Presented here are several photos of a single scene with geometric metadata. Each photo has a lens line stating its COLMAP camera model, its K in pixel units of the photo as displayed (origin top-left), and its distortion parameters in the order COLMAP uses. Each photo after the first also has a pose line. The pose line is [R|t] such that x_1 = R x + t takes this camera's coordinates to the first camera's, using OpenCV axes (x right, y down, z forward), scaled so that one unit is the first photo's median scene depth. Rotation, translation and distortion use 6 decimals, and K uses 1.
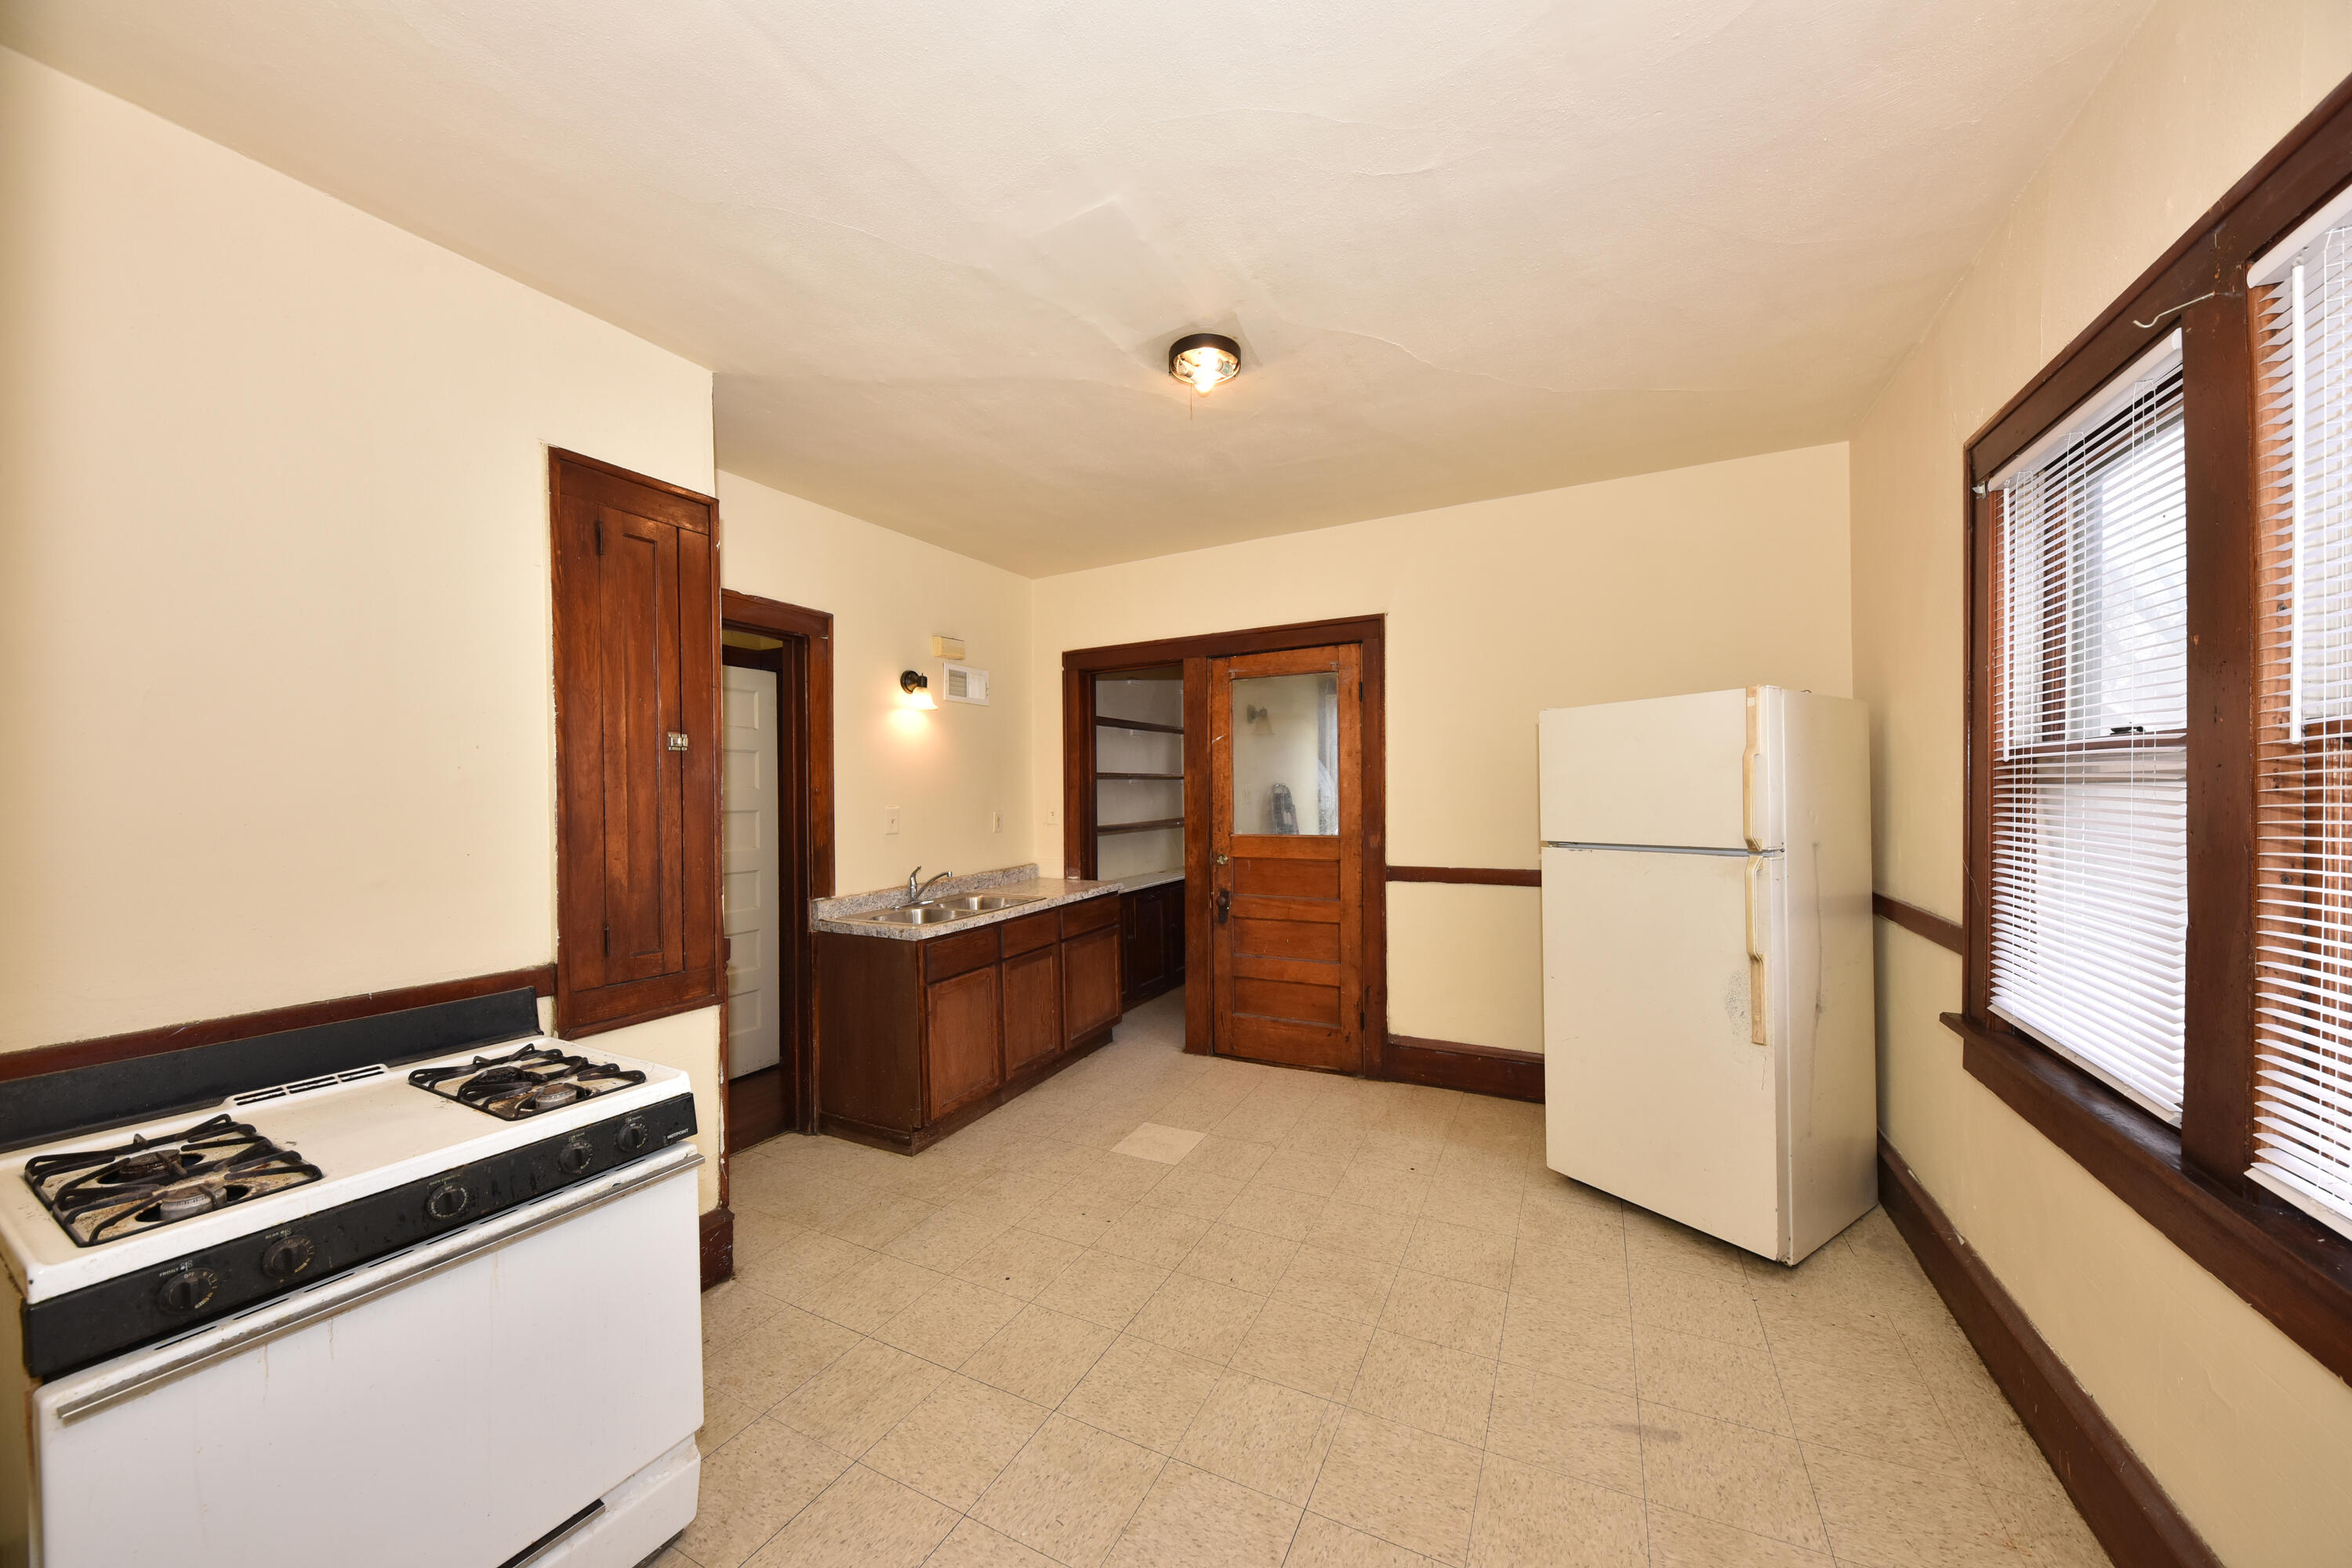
lens RADIAL K [[803.7, 0, 1180.0], [0, 803.7, 797.3], [0, 0, 1]] dist [0.010089, -0.006309]
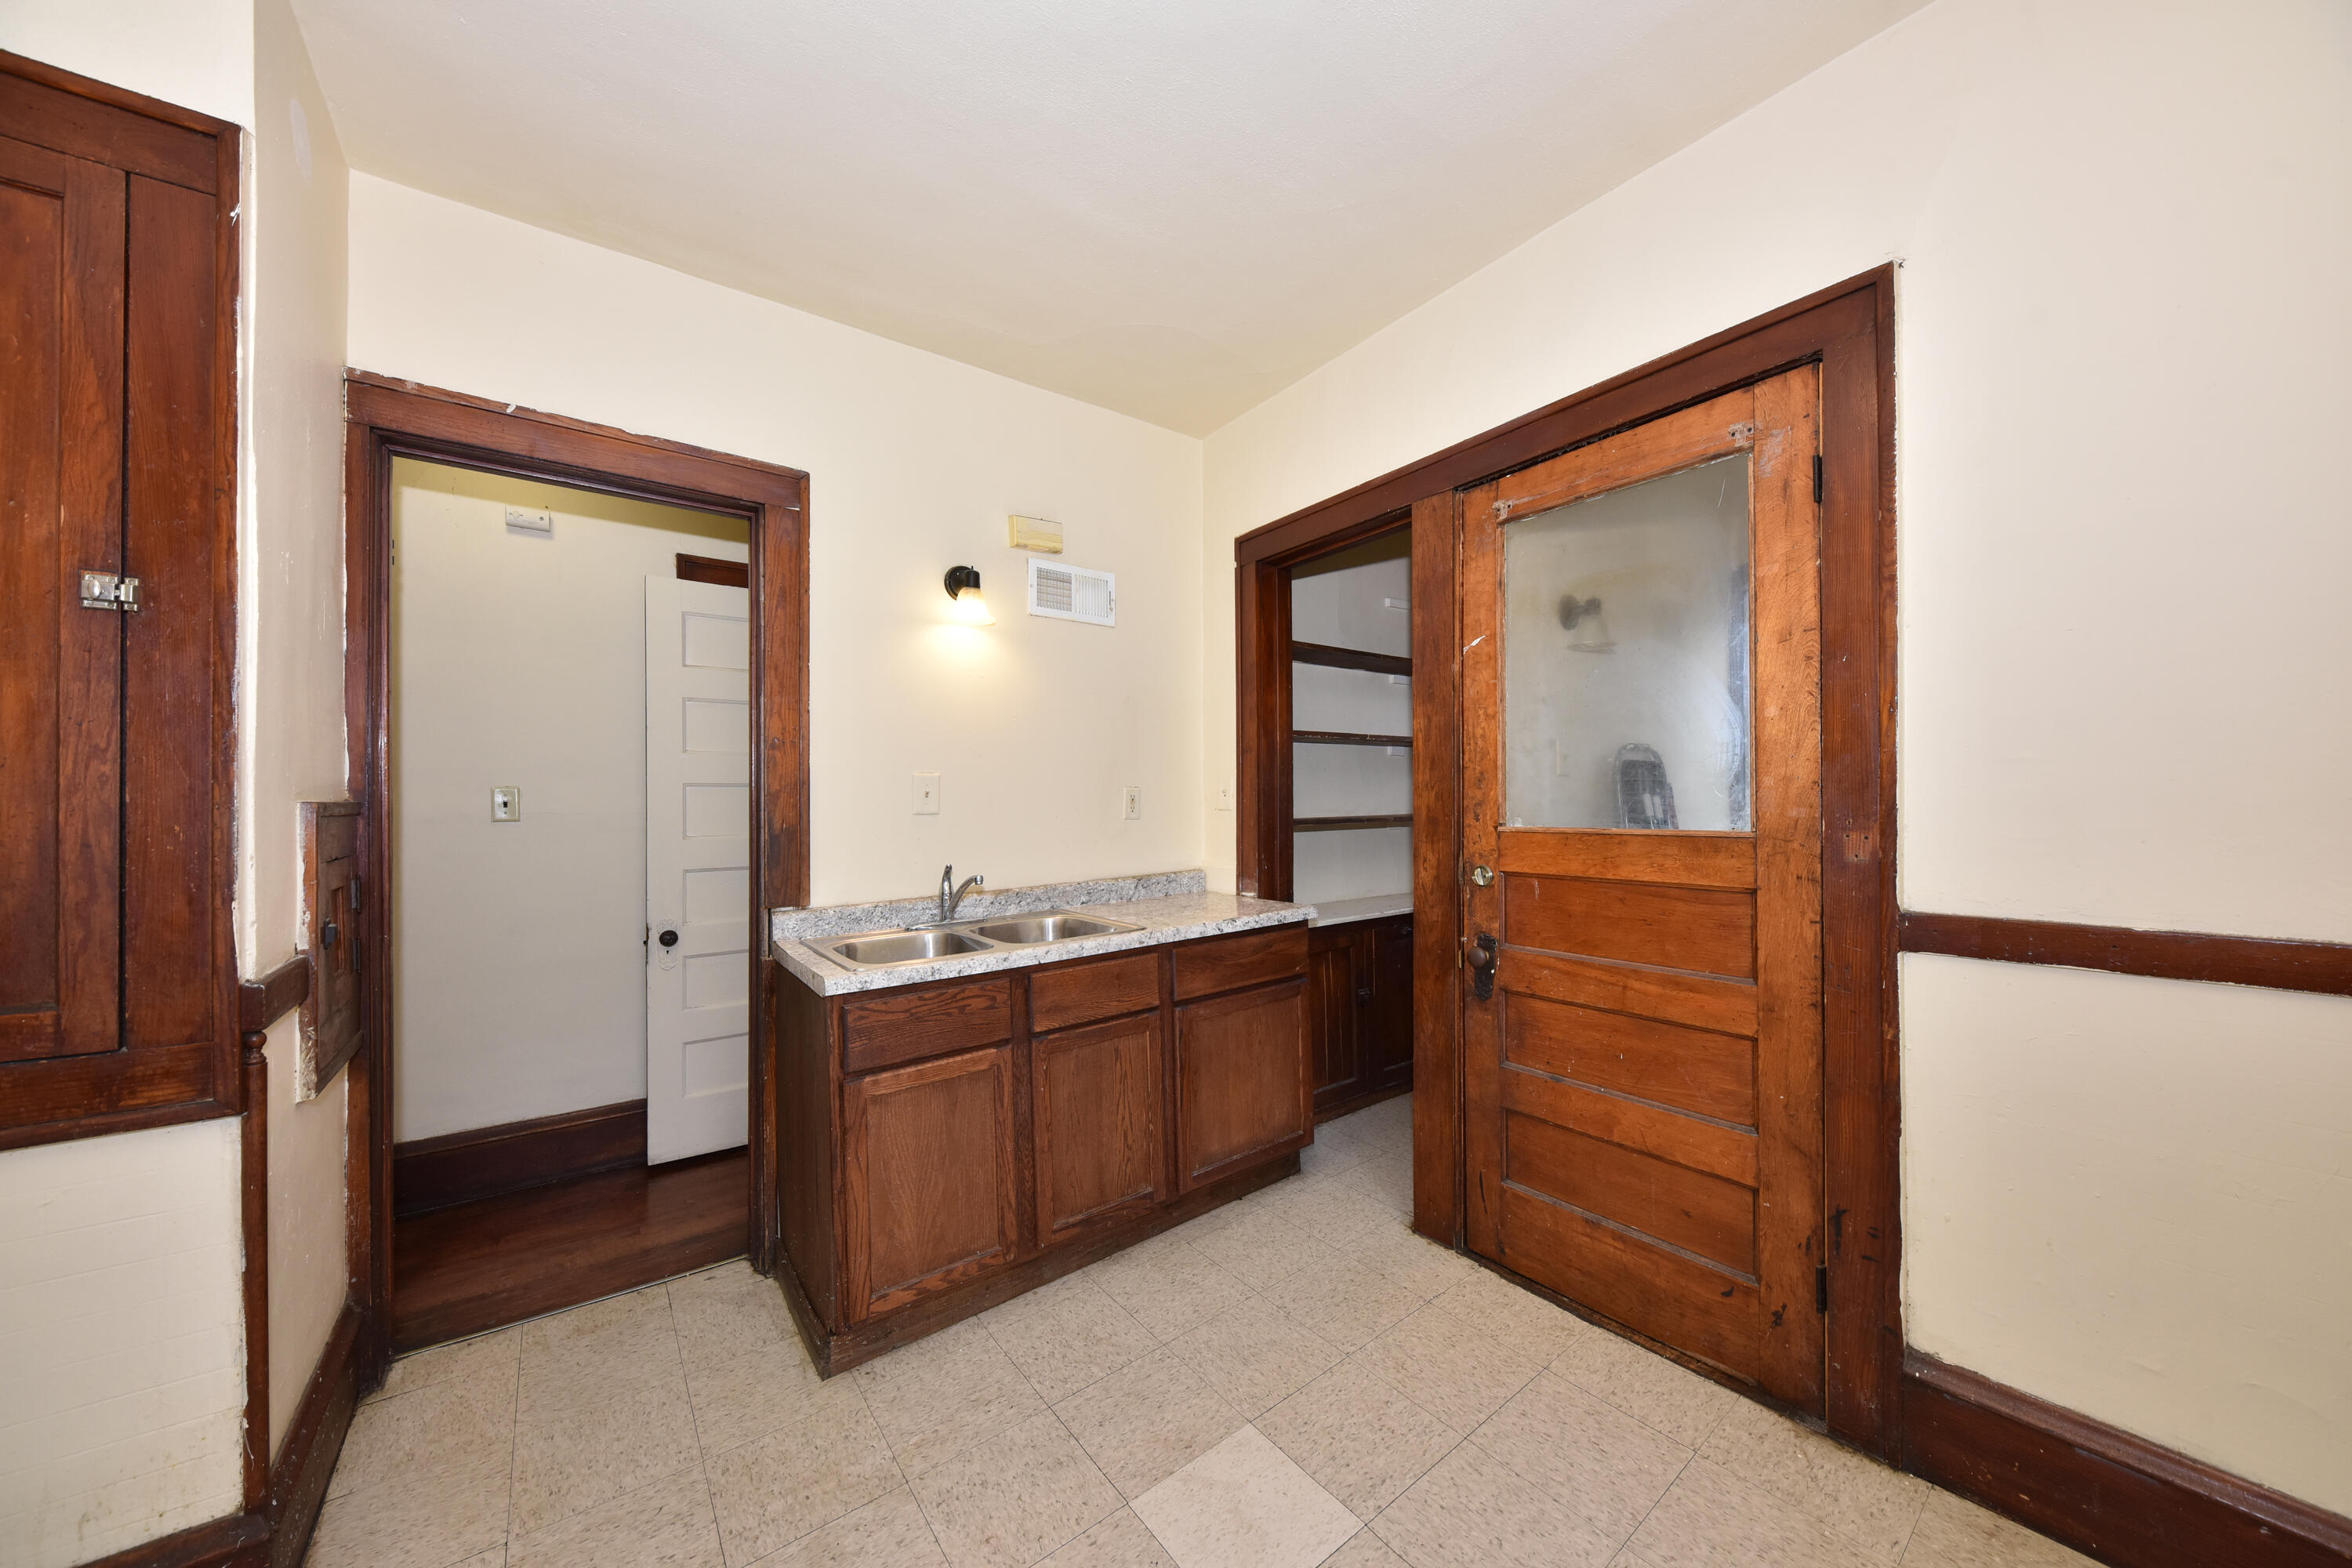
lens RADIAL K [[803.7, 0, 1180.0], [0, 803.7, 797.3], [0, 0, 1]] dist [0.010089, -0.006309]
pose [[0.899975, 0.001728, -0.435939, 0.107485], [-0.005190, 0.999964, -0.006750, 0.032965], [0.435911, 0.008338, 0.899951, 0.470303]]
